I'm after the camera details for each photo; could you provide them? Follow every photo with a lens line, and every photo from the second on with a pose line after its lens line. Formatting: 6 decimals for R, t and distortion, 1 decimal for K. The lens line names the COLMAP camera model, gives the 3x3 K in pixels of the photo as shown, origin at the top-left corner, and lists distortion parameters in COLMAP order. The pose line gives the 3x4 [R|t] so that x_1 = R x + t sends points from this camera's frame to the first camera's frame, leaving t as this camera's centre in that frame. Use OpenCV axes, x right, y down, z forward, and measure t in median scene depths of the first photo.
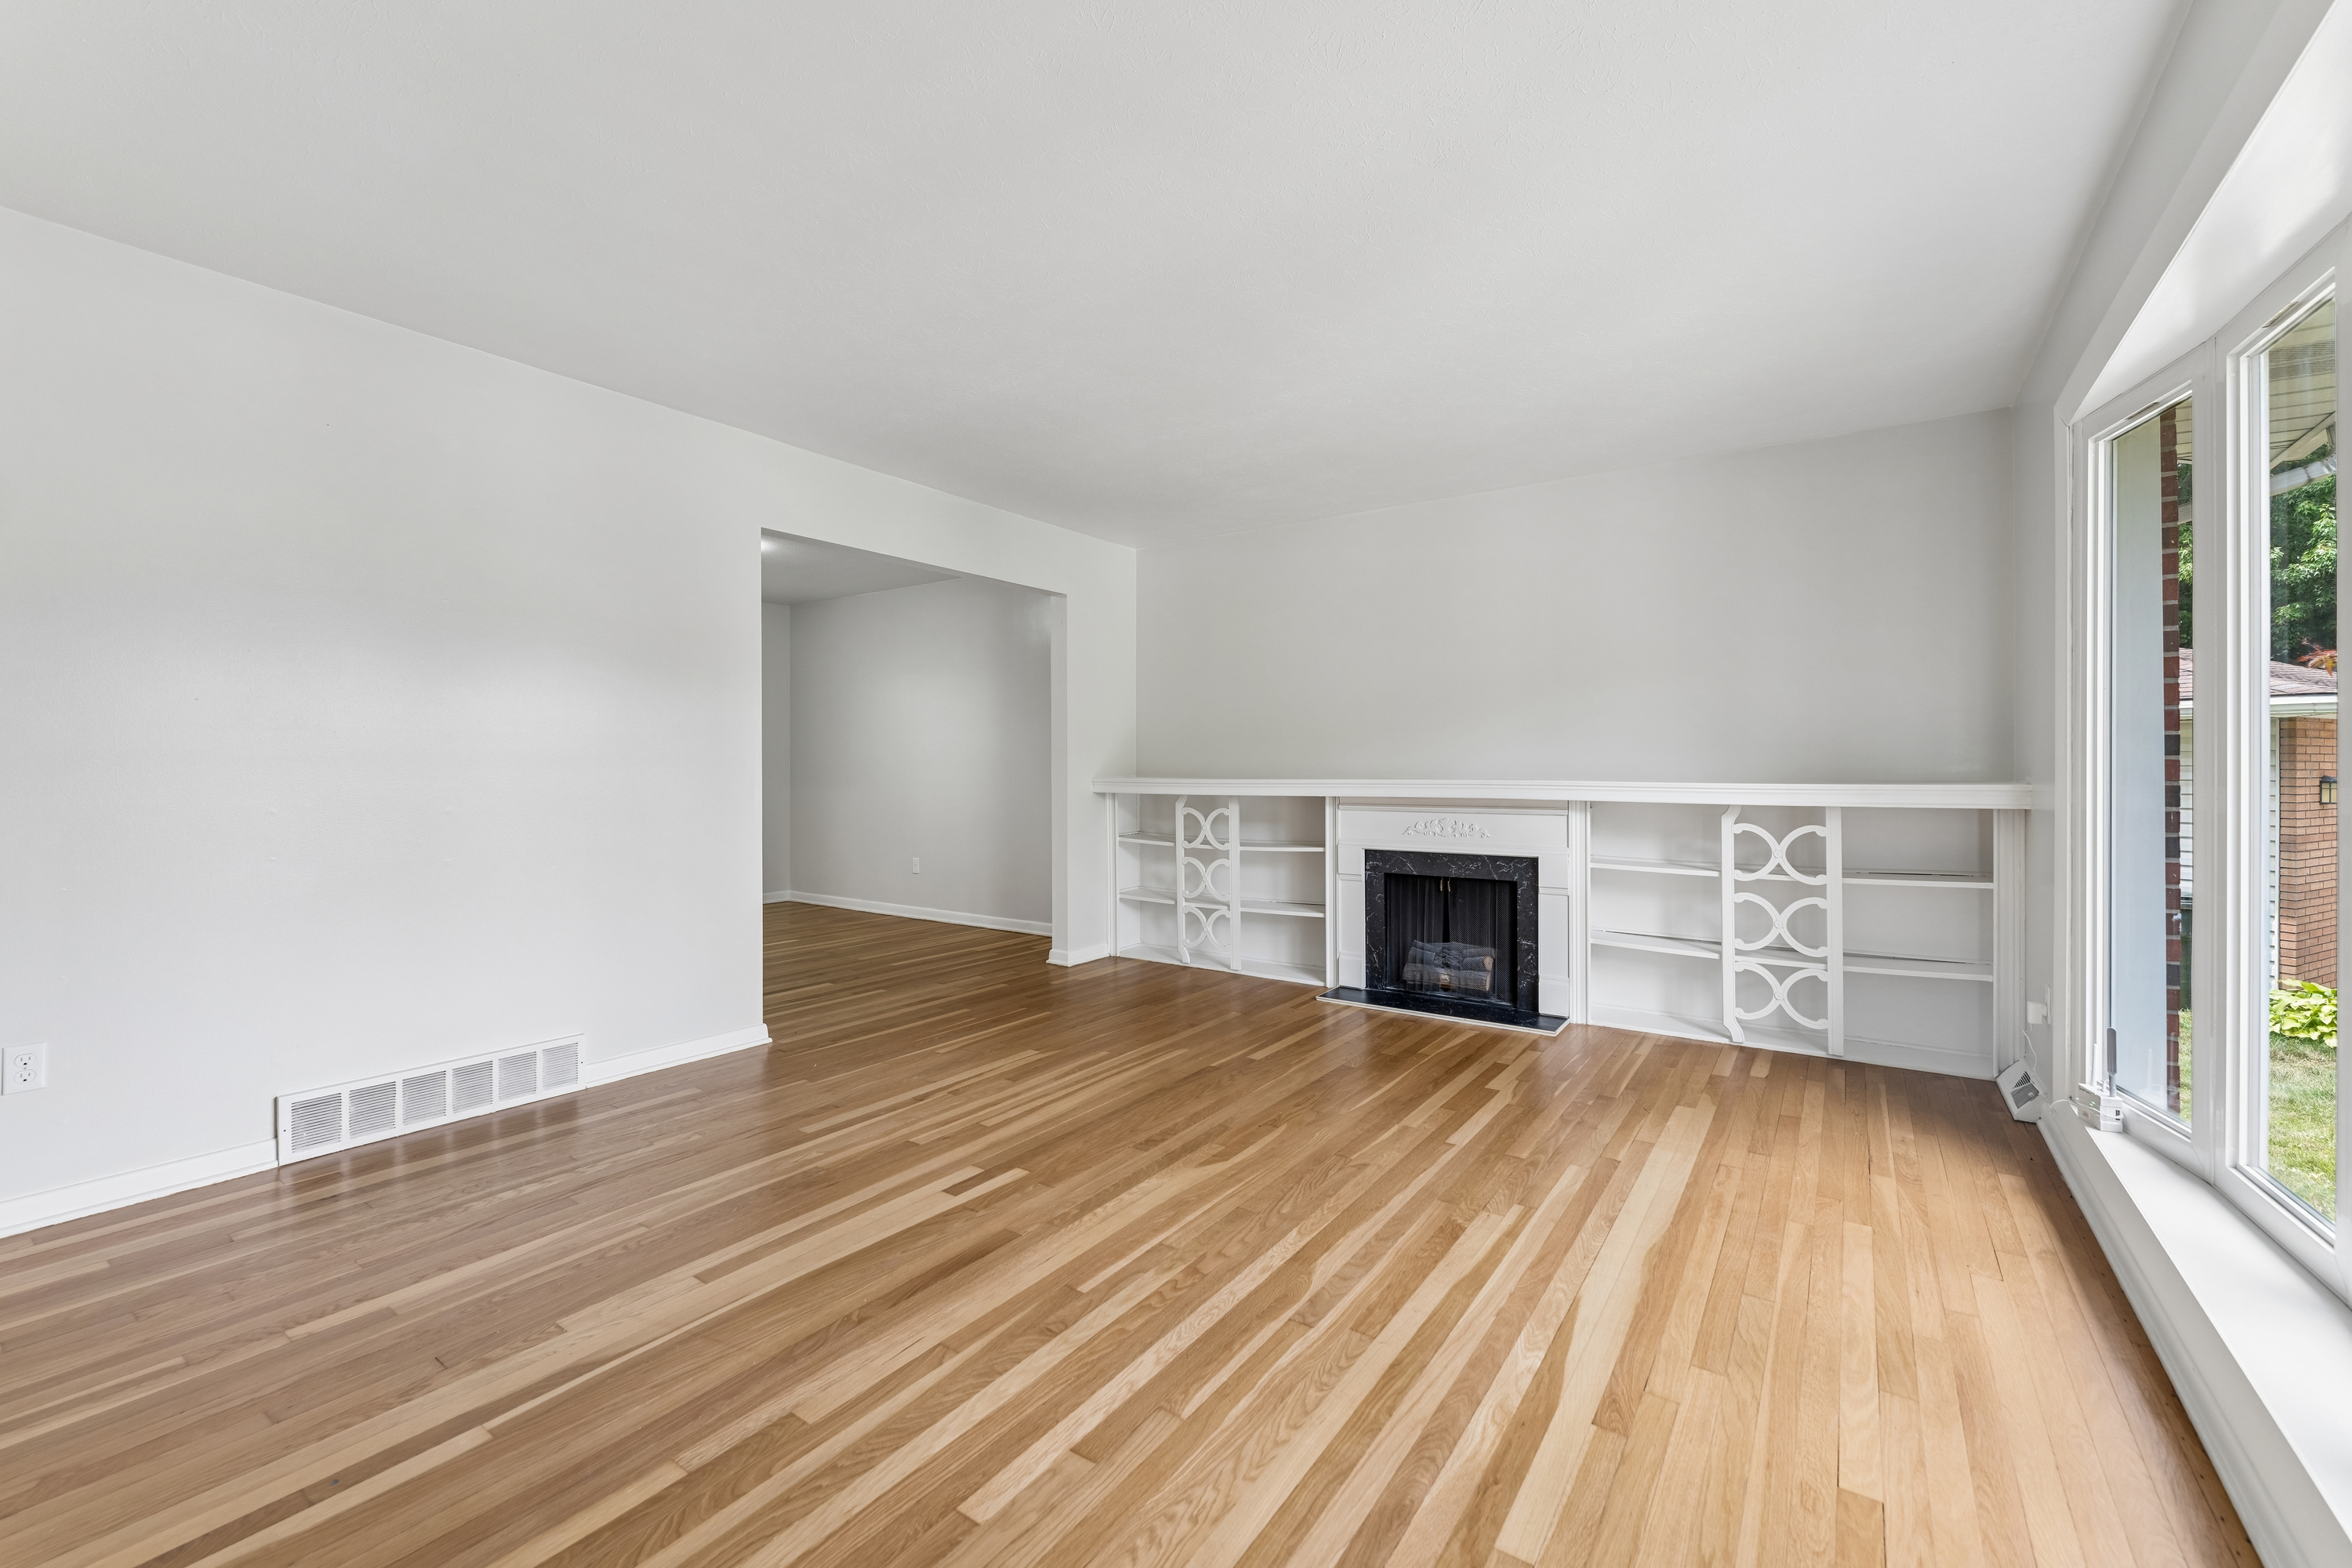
lens RADIAL K [[956.5, 0, 1171.1], [0, 956.5, 771.6], [0, 0, 1]] dist [-0.005870, -0.000106]
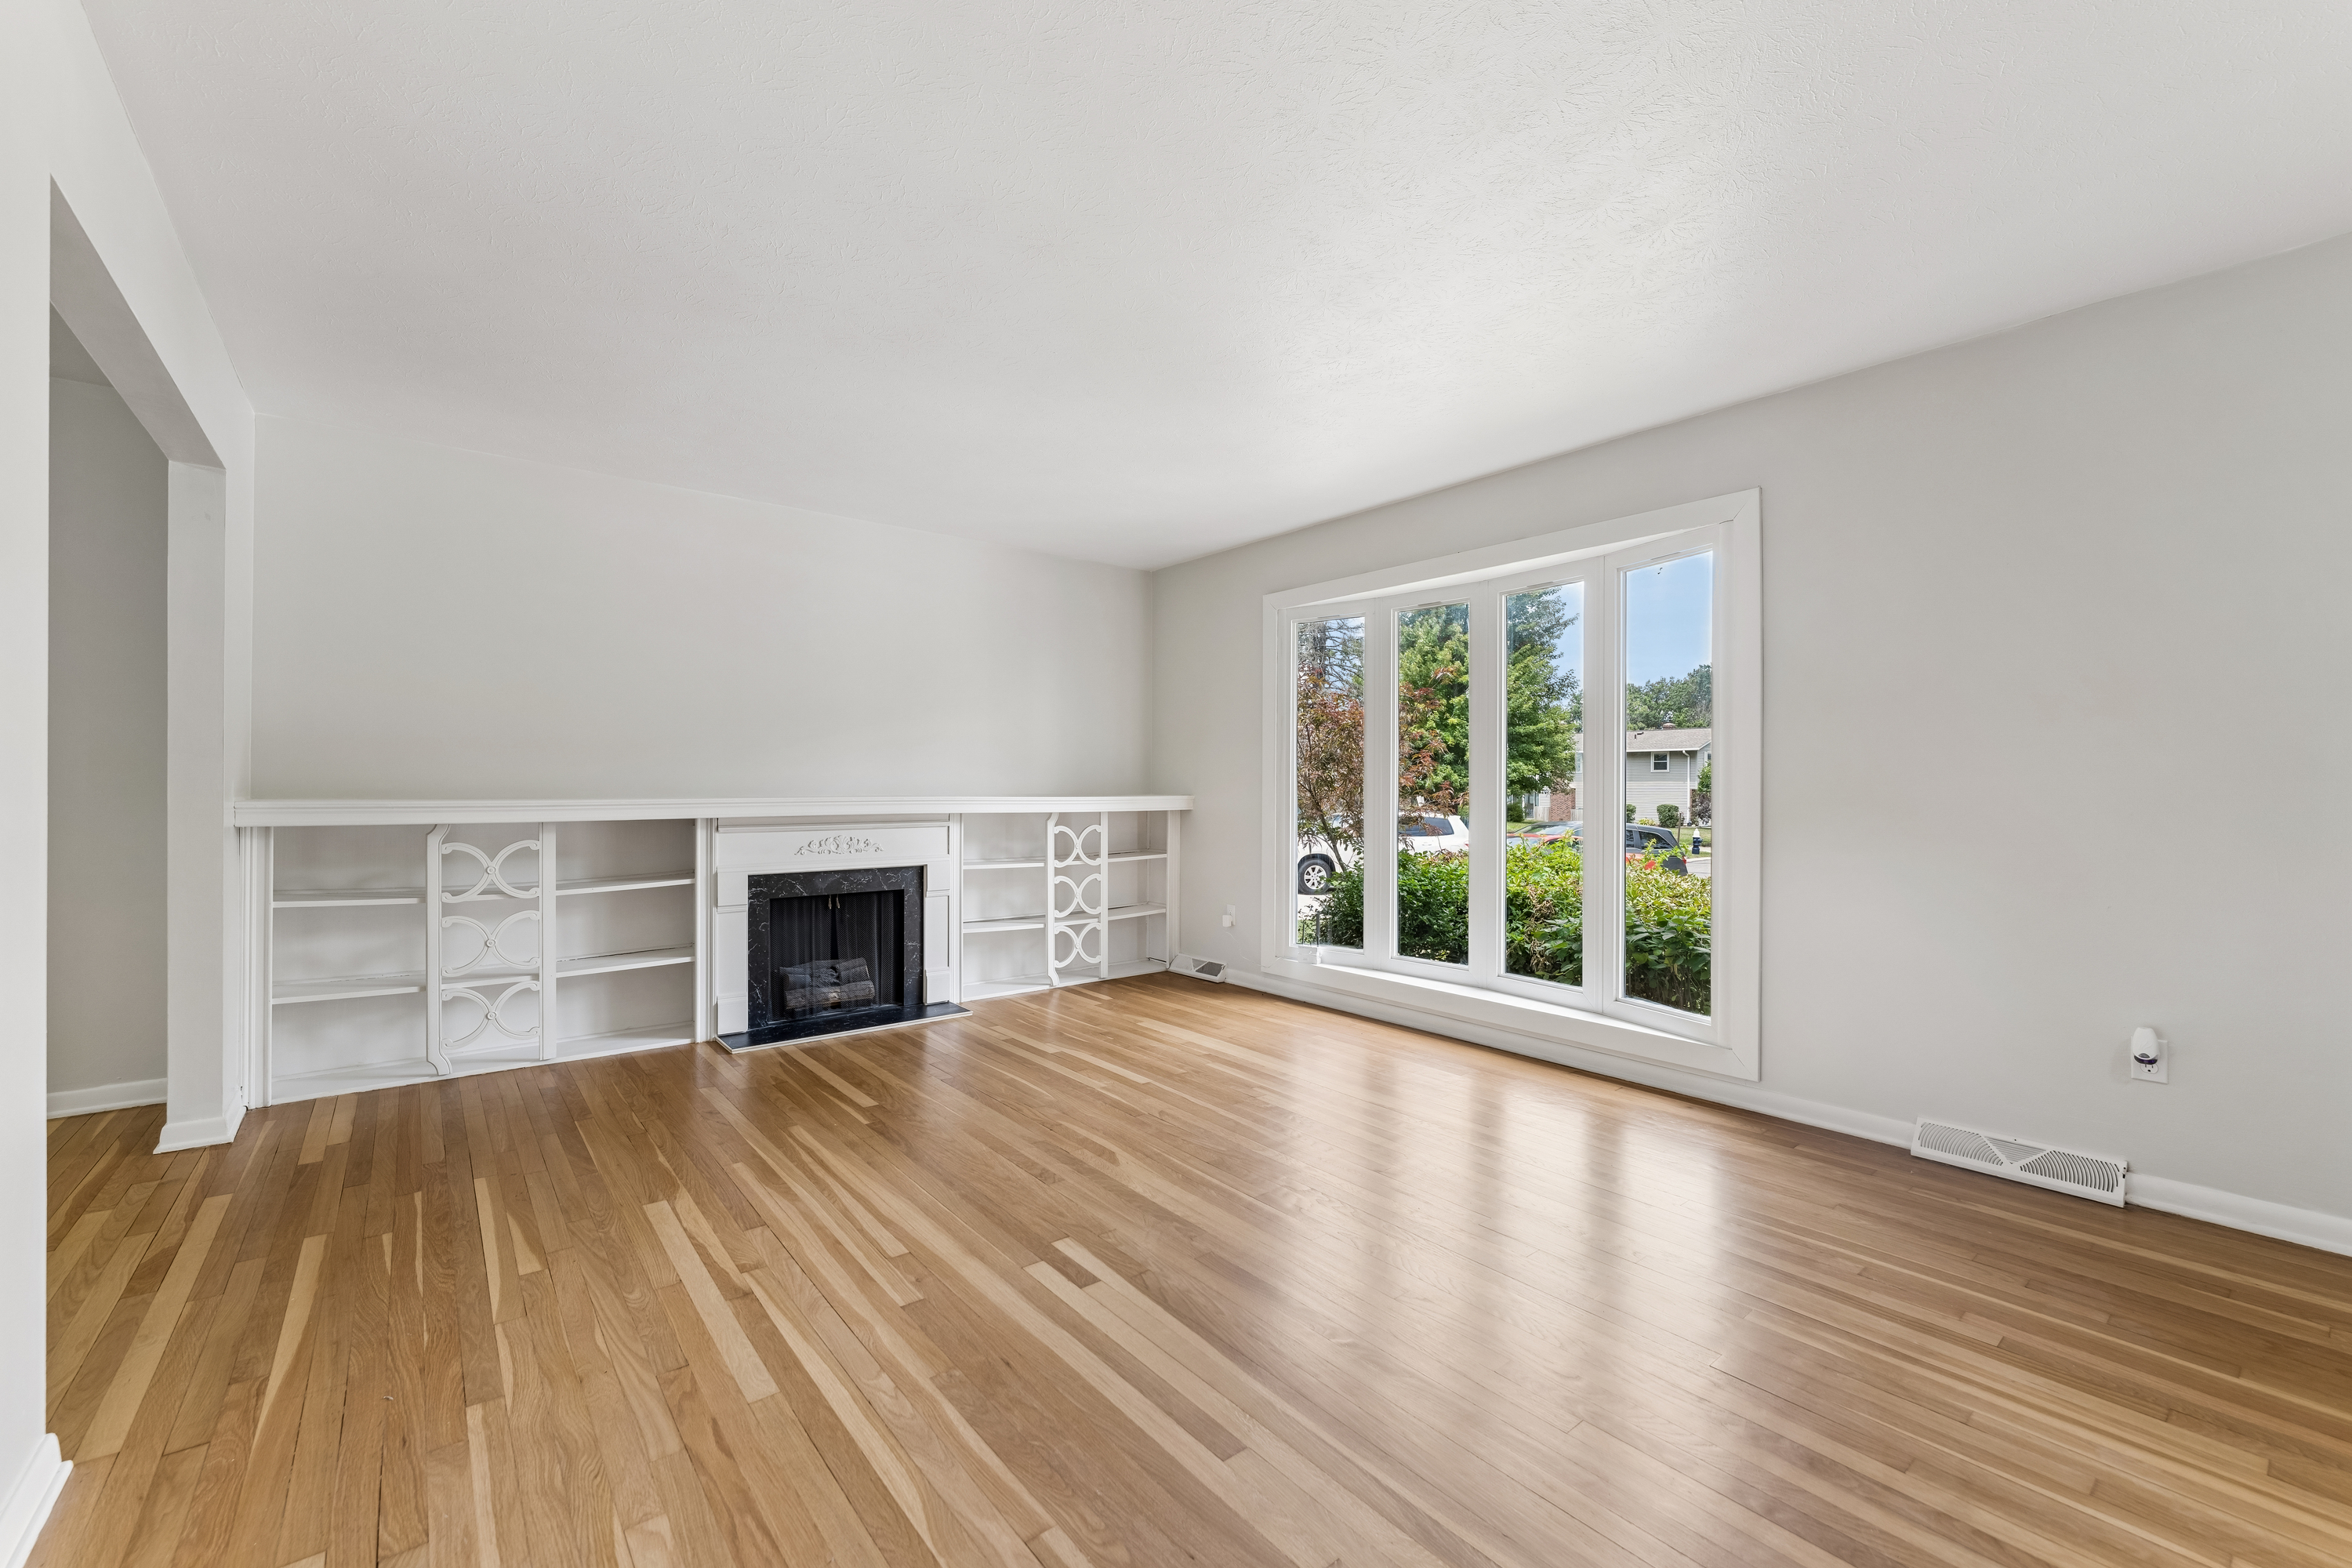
lens RADIAL K [[956.5, 0, 1170.0], [0, 956.5, 789.5], [0, 0, 1]] dist [-0.005870, -0.000106]
pose [[0.282393, -0.003487, 0.959292, -0.673463], [0.000043, 0.999993, 0.003622, -0.003528], [-0.959299, -0.000982, 0.282391, 0.449962]]
